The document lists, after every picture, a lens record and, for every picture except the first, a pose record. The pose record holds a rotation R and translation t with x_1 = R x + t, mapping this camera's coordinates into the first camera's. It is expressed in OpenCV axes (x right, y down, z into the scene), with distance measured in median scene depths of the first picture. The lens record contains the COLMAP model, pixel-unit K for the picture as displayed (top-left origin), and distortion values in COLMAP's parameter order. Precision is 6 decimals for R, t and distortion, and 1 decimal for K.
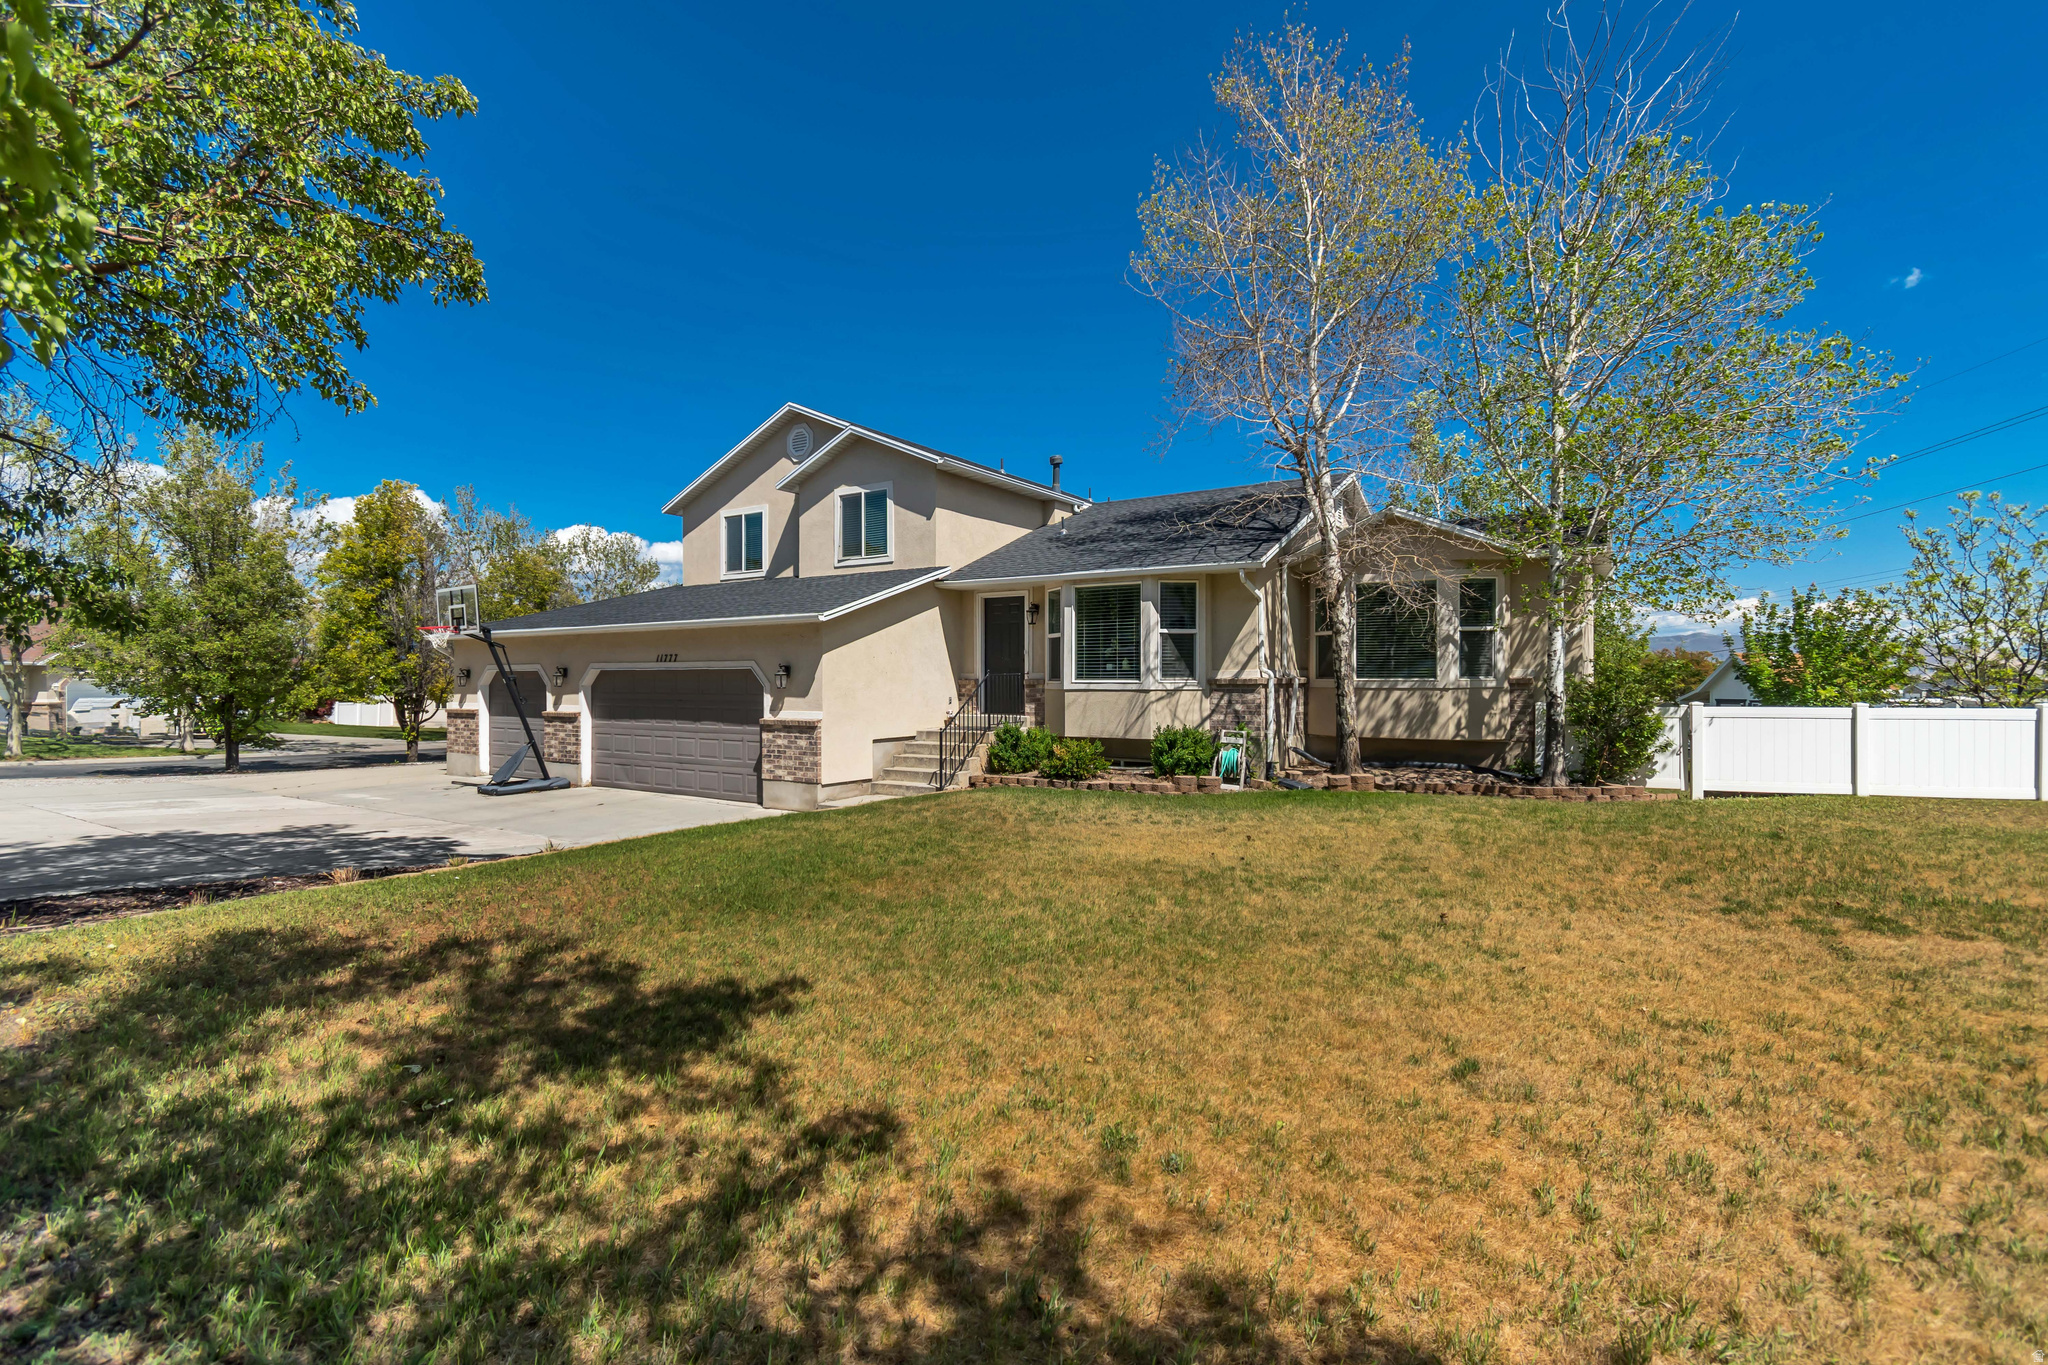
lens RADIAL K [[903.6, 0, 1026.4], [0, 903.6, 680.0], [0, 0, 1]] dist [0.002477, 0.000380]
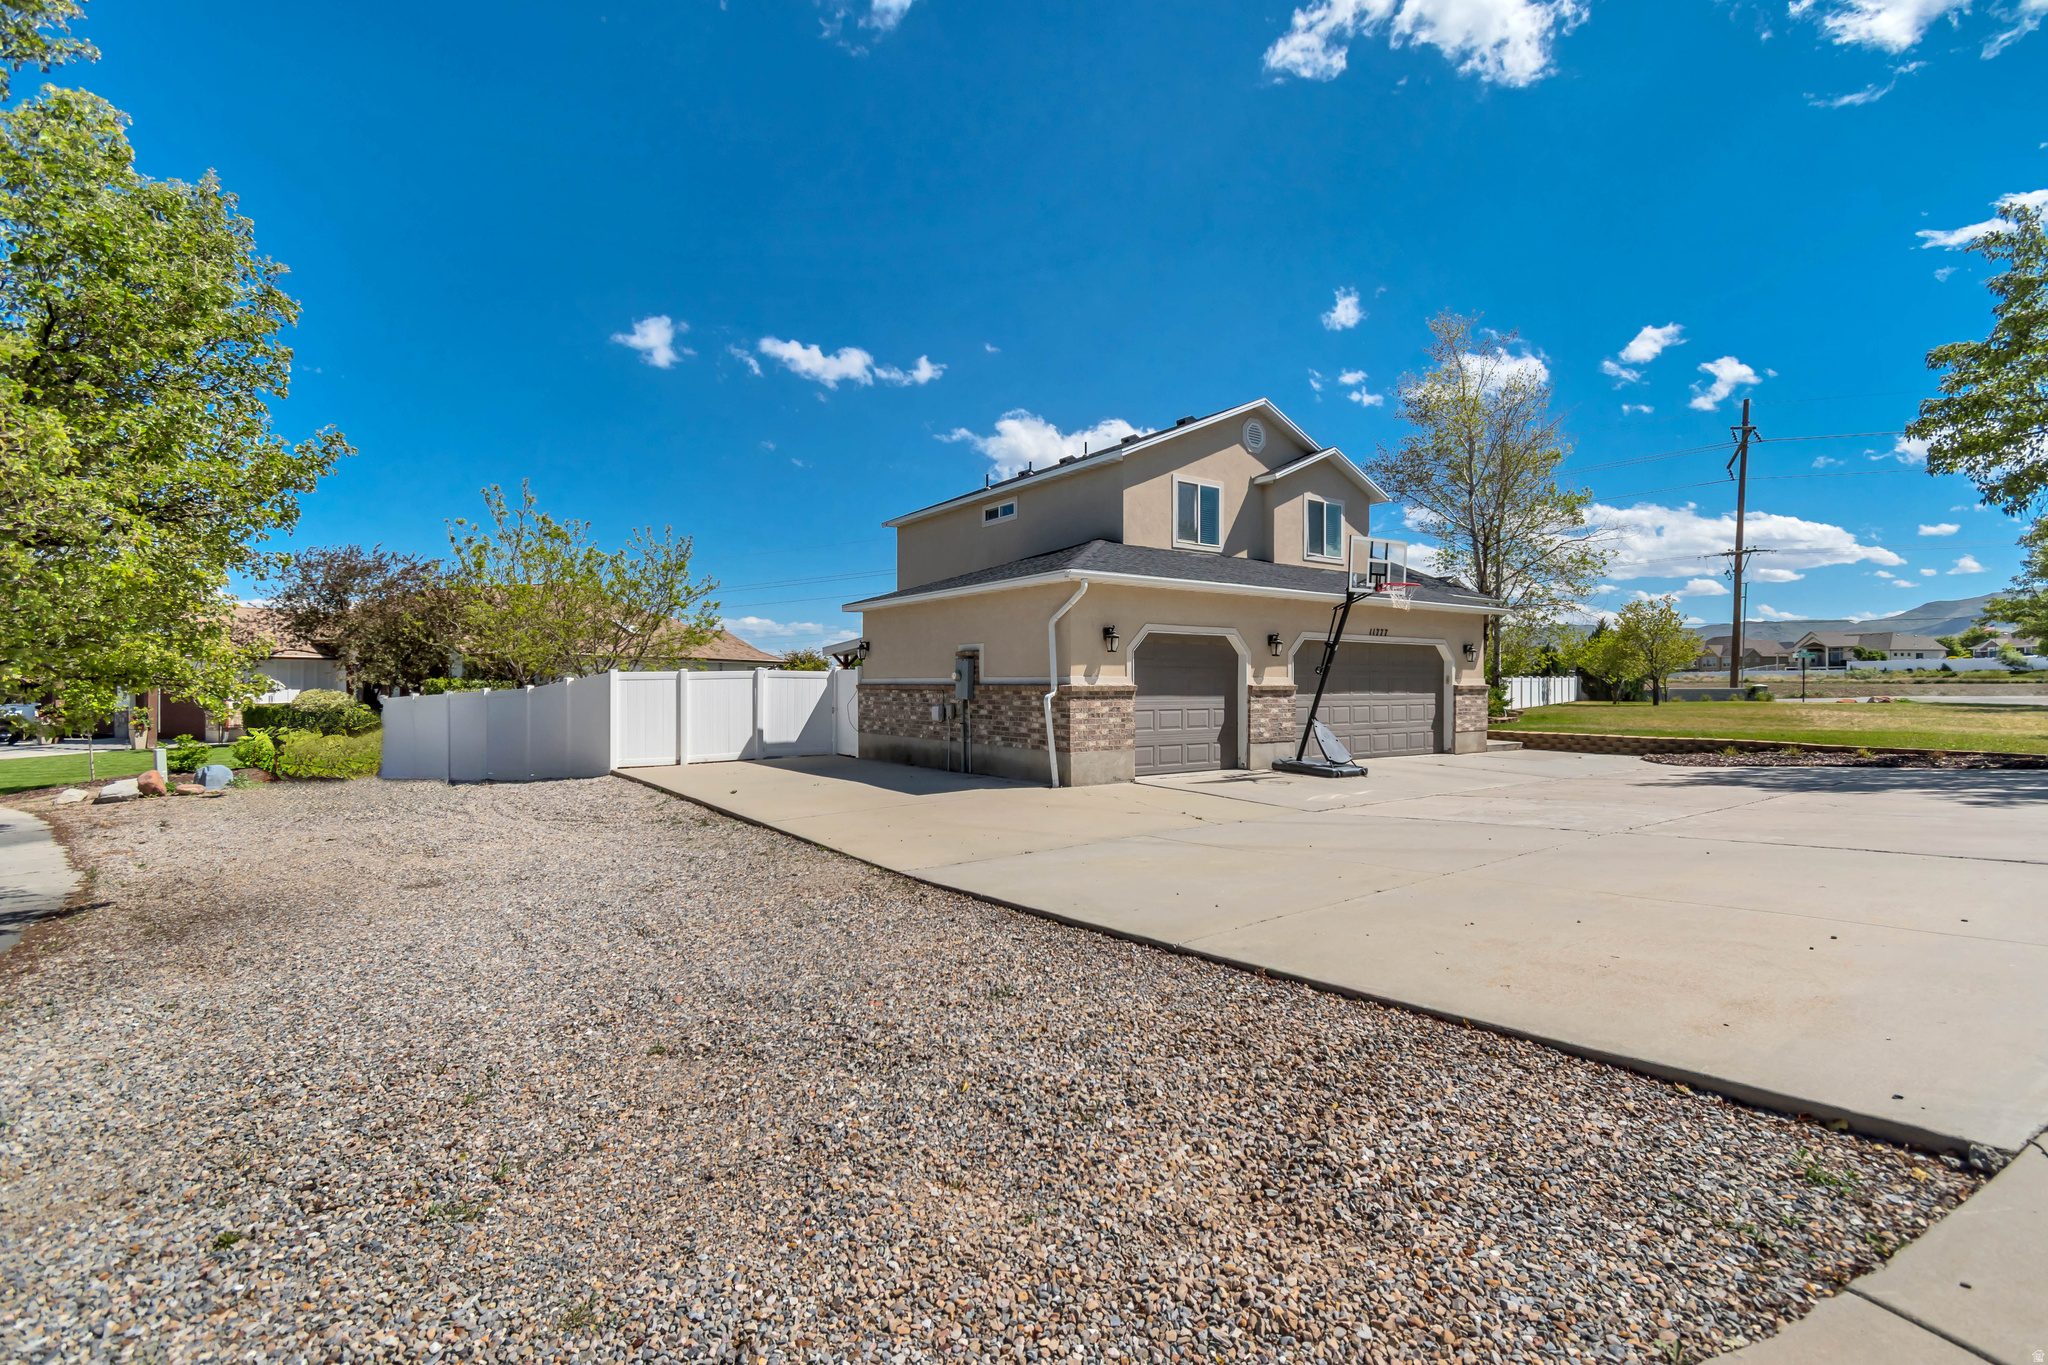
lens RADIAL K [[903.6, 0, 1026.4], [0, 903.6, 680.0], [0, 0, 1]] dist [0.002477, 0.000380]
pose [[0.381897, 0.001858, 0.924203, -1.360328], [-0.004626, 0.999989, -0.000099, 0.030268], [-0.924193, -0.004237, 0.381901, 0.846350]]
